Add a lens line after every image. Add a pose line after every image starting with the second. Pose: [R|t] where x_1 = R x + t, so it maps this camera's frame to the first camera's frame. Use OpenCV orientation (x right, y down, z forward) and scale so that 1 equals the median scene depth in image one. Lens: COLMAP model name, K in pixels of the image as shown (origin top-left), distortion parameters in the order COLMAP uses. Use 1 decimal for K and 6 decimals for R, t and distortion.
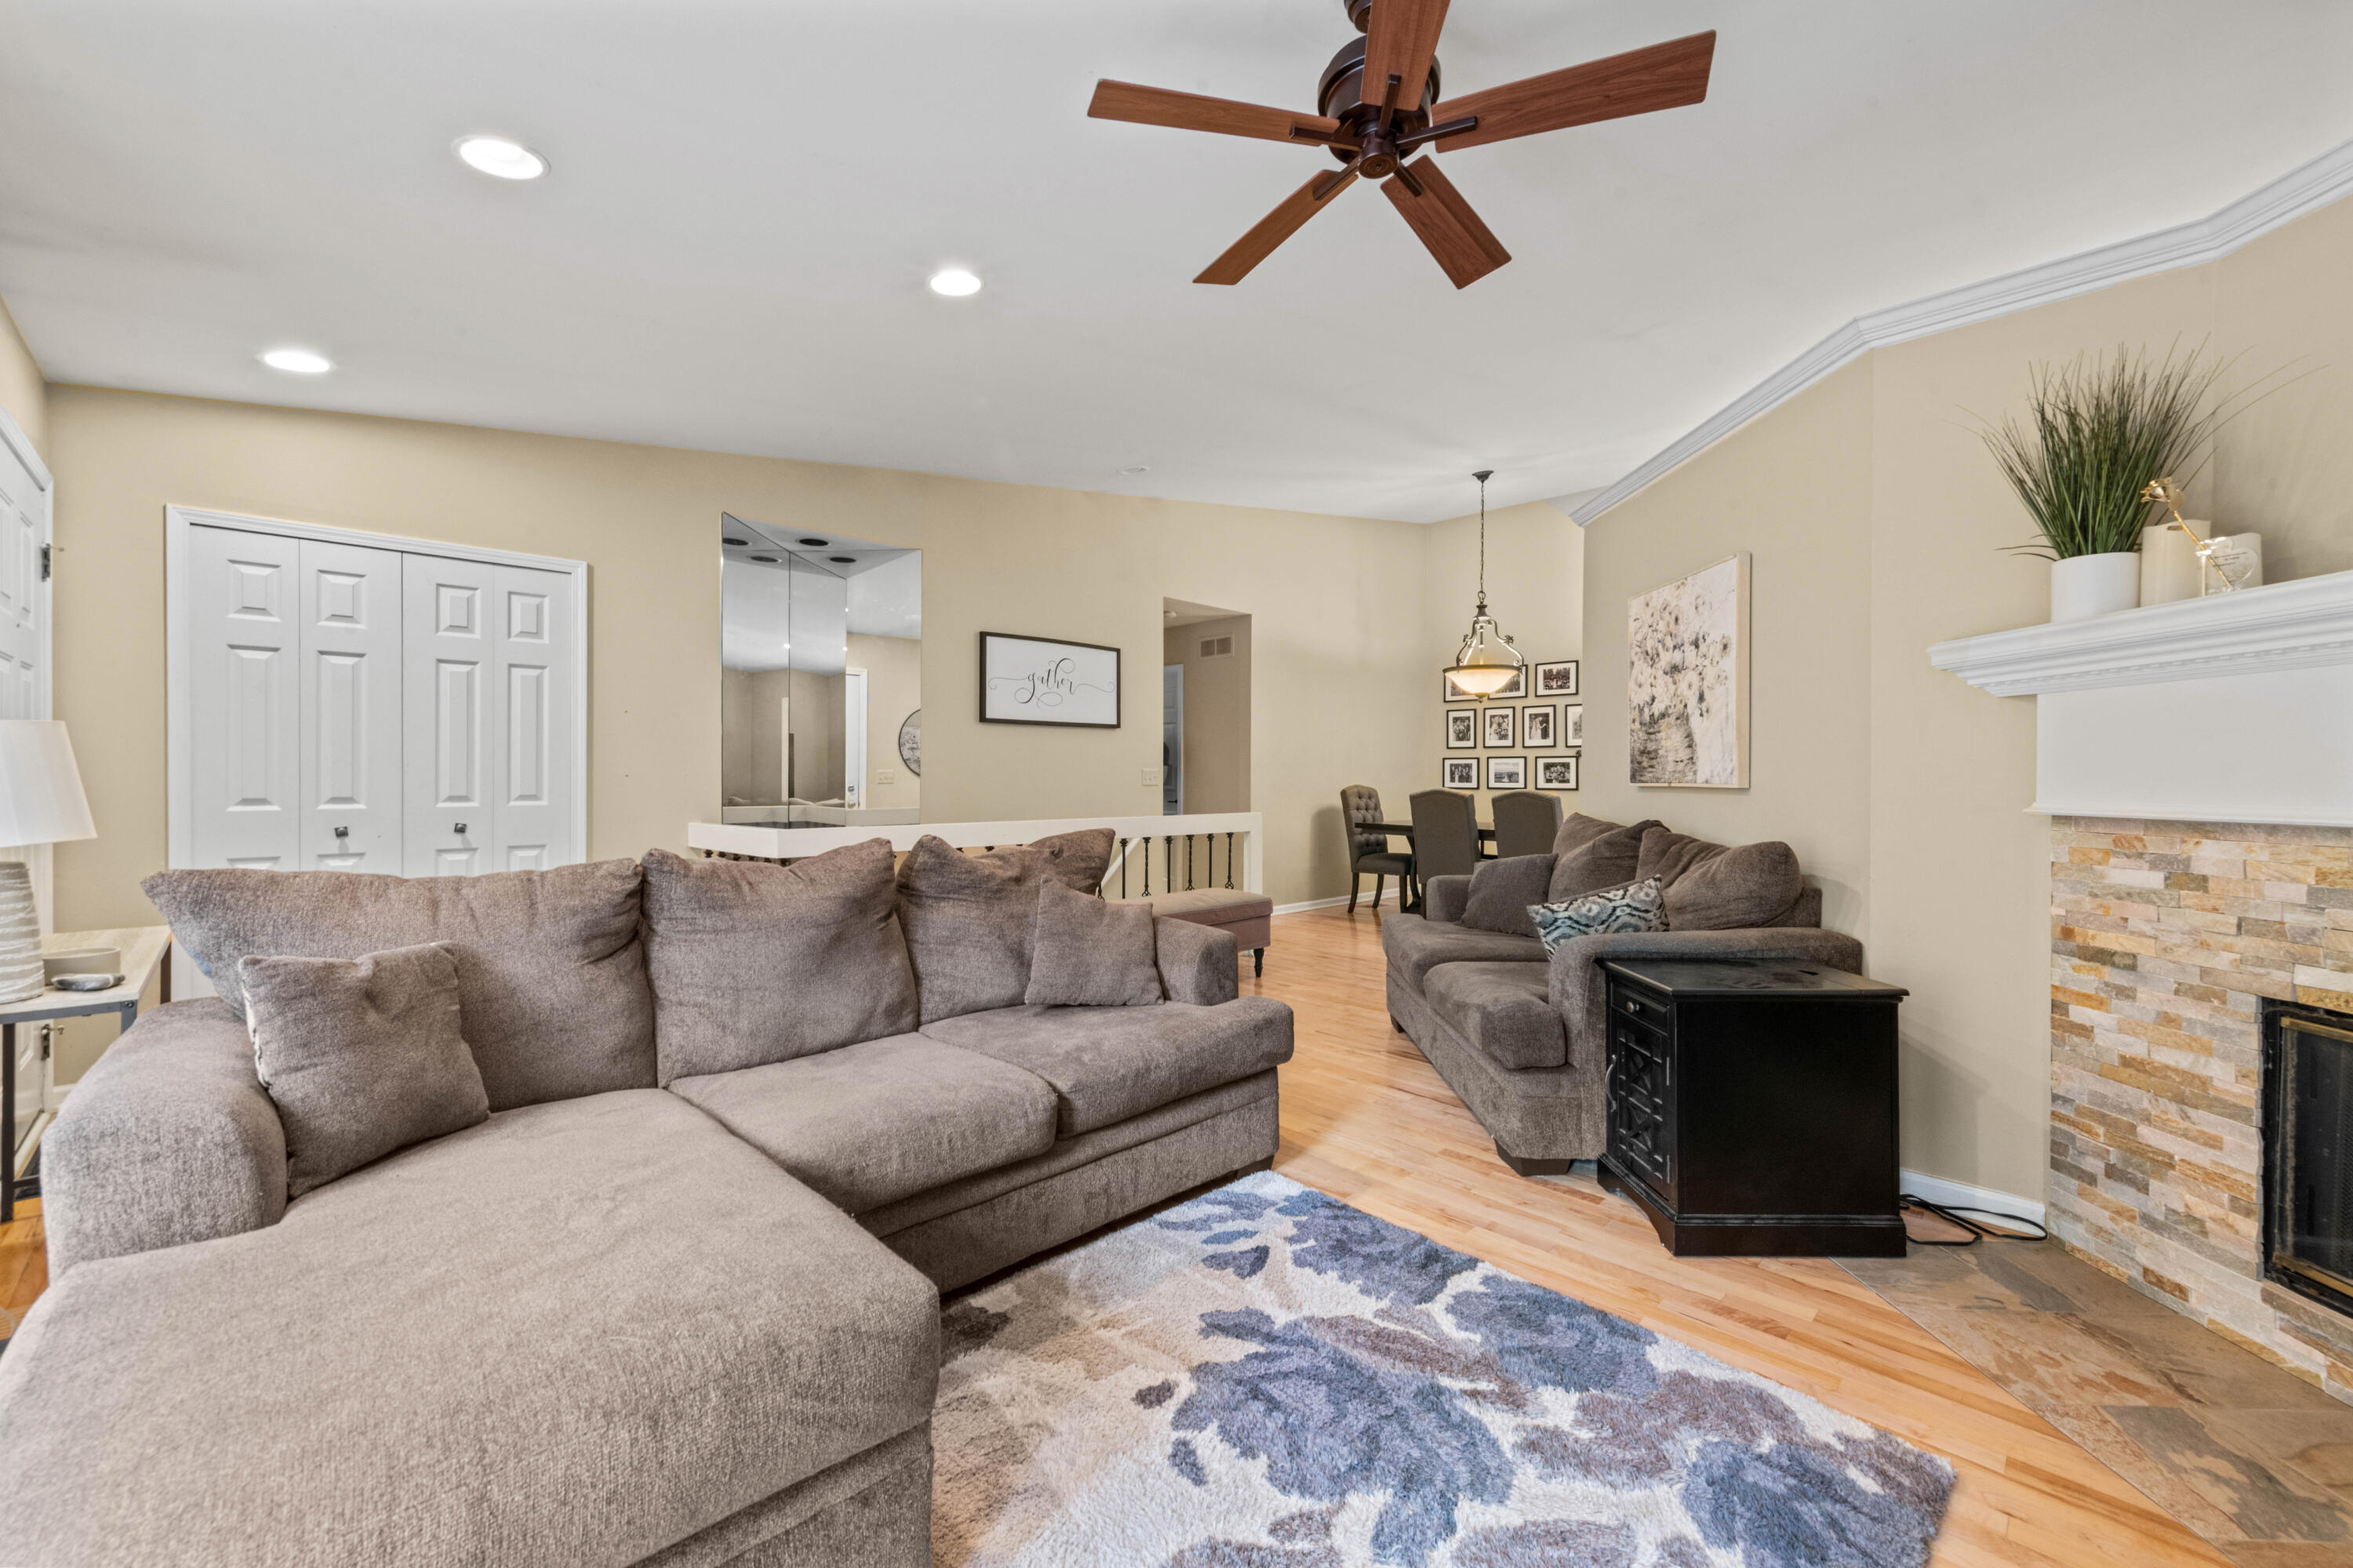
lens RADIAL K [[927.8, 0, 1189.5], [0, 927.8, 779.6], [0, 0, 1]] dist [0.001627, -0.000018]
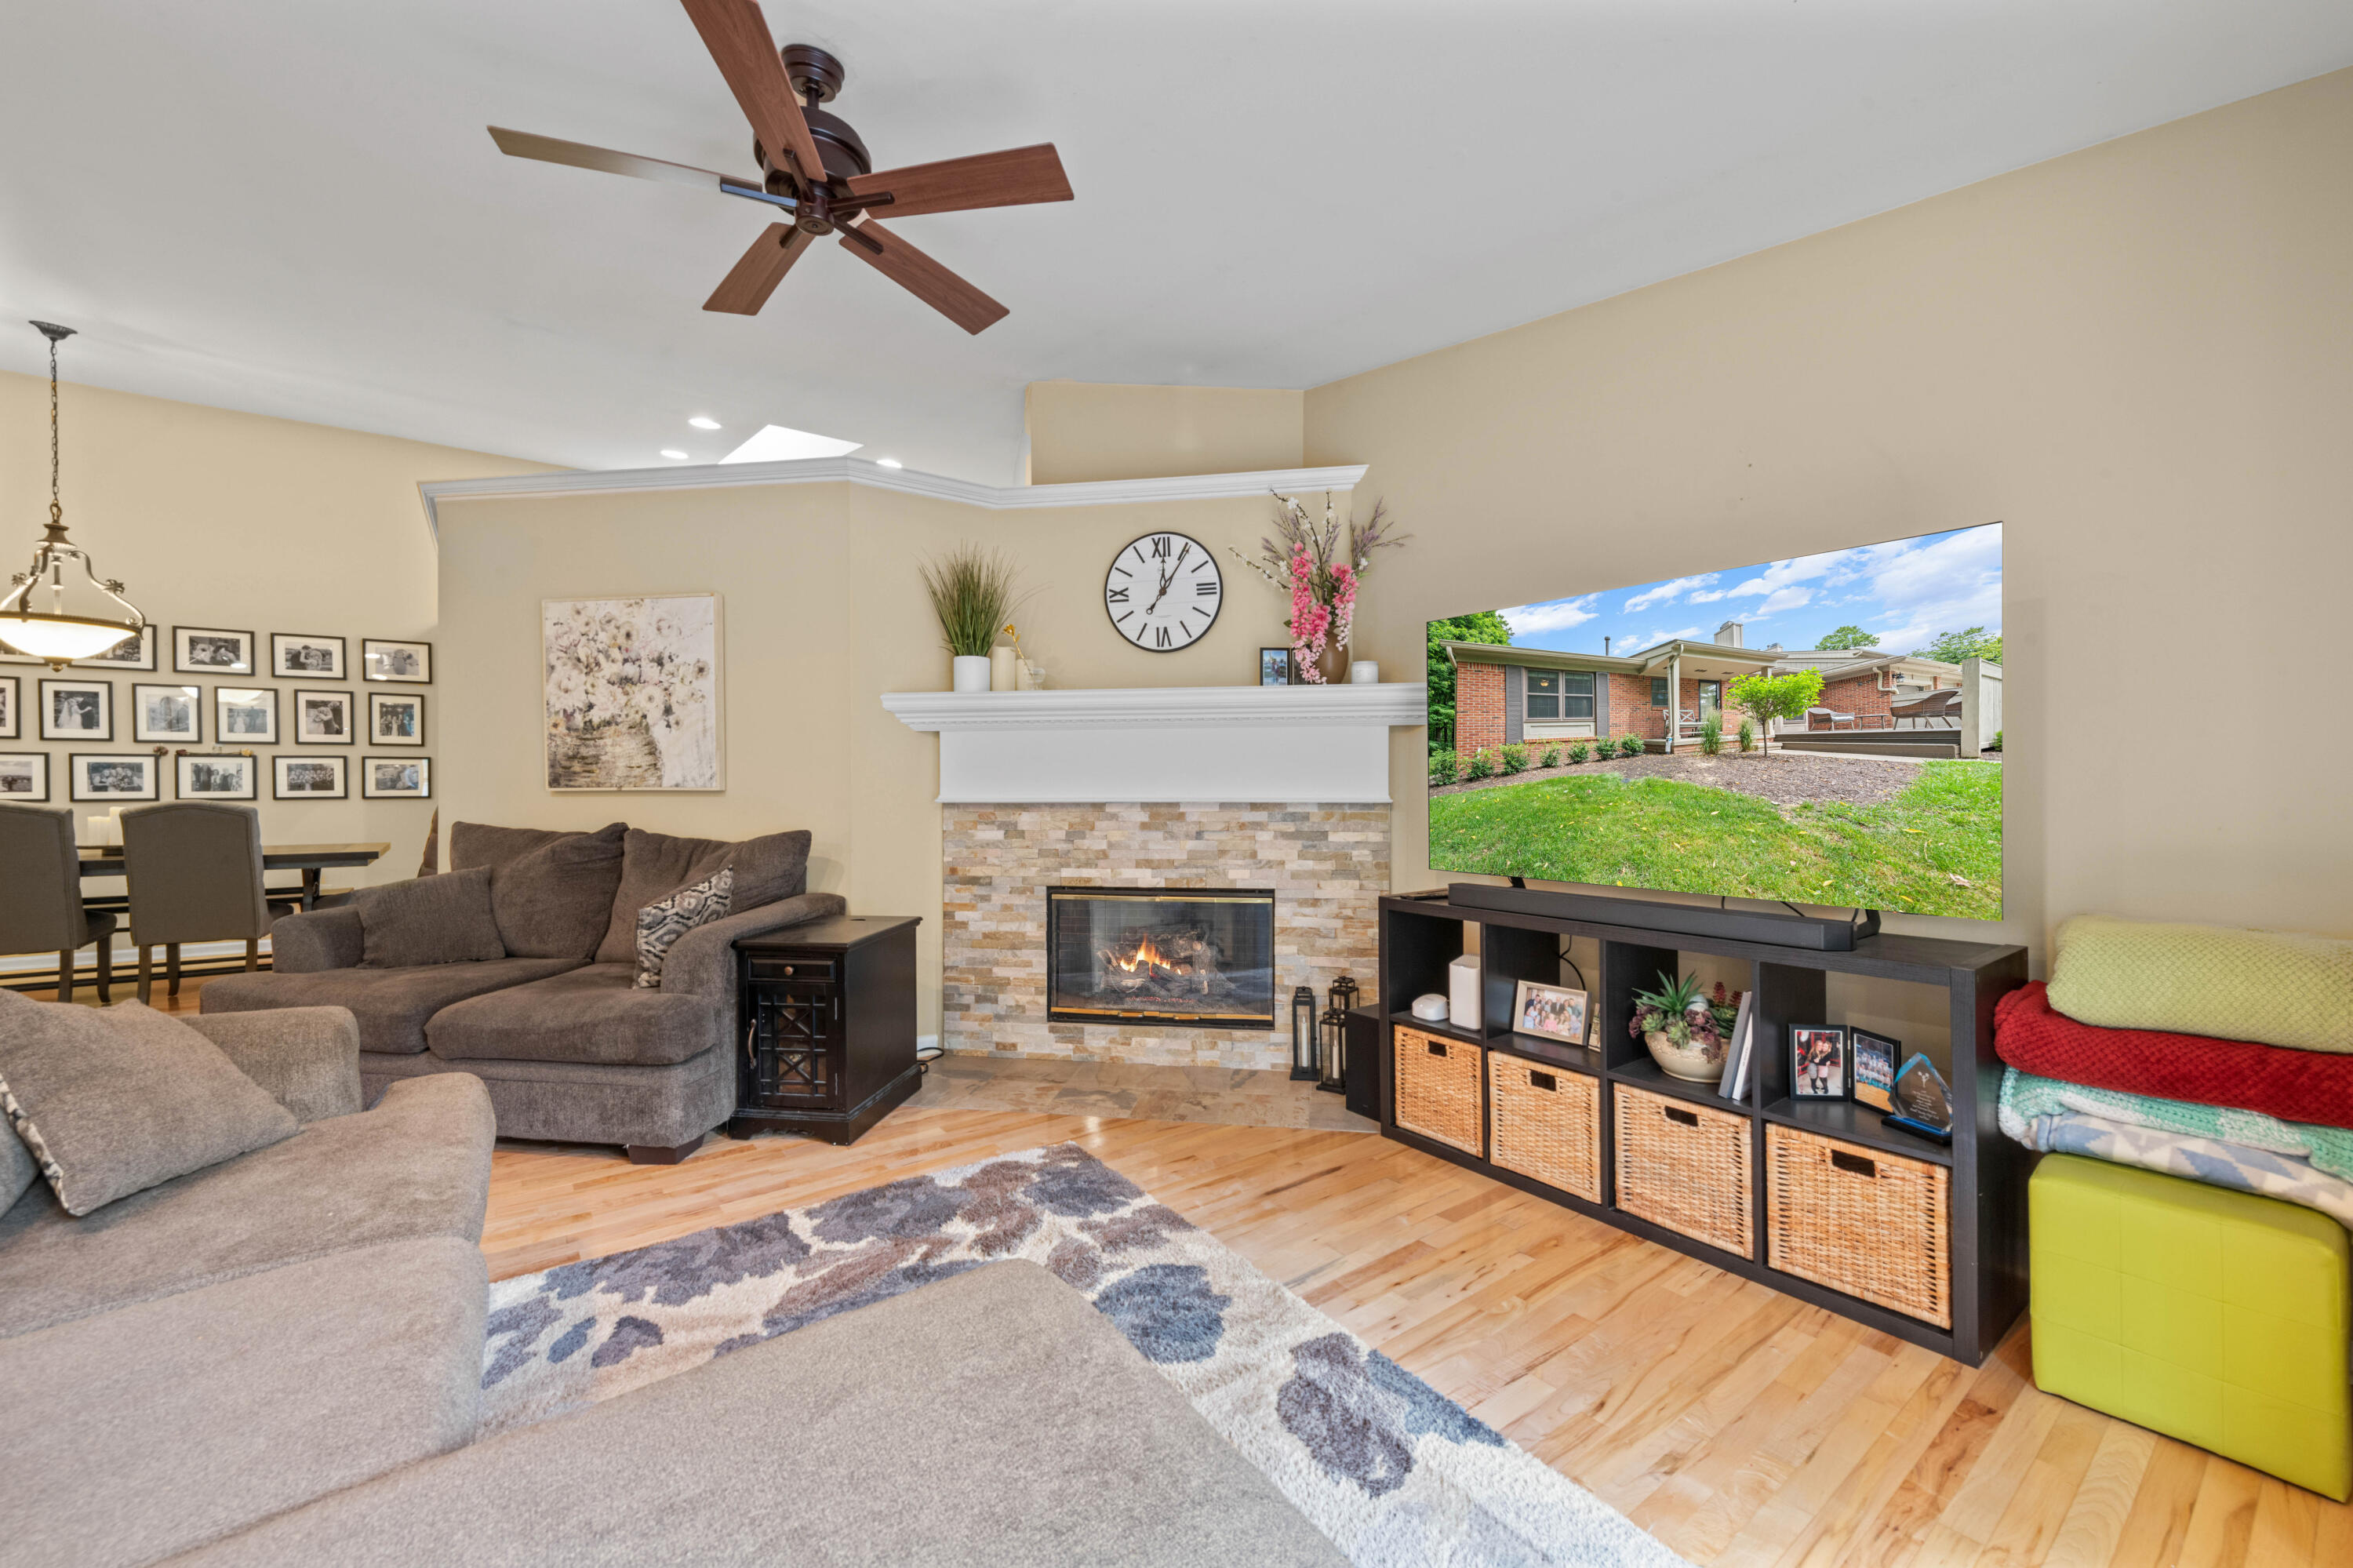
lens RADIAL K [[913.6, 0, 1165.8], [0, 913.6, 787.8], [0, 0, 1]] dist [0.000255, -0.000105]
pose [[0.151375, -0.009661, 0.988429, -0.679185], [0.005907, 0.999943, 0.008869, -0.002200], [-0.988459, 0.004496, 0.151424, 0.355853]]
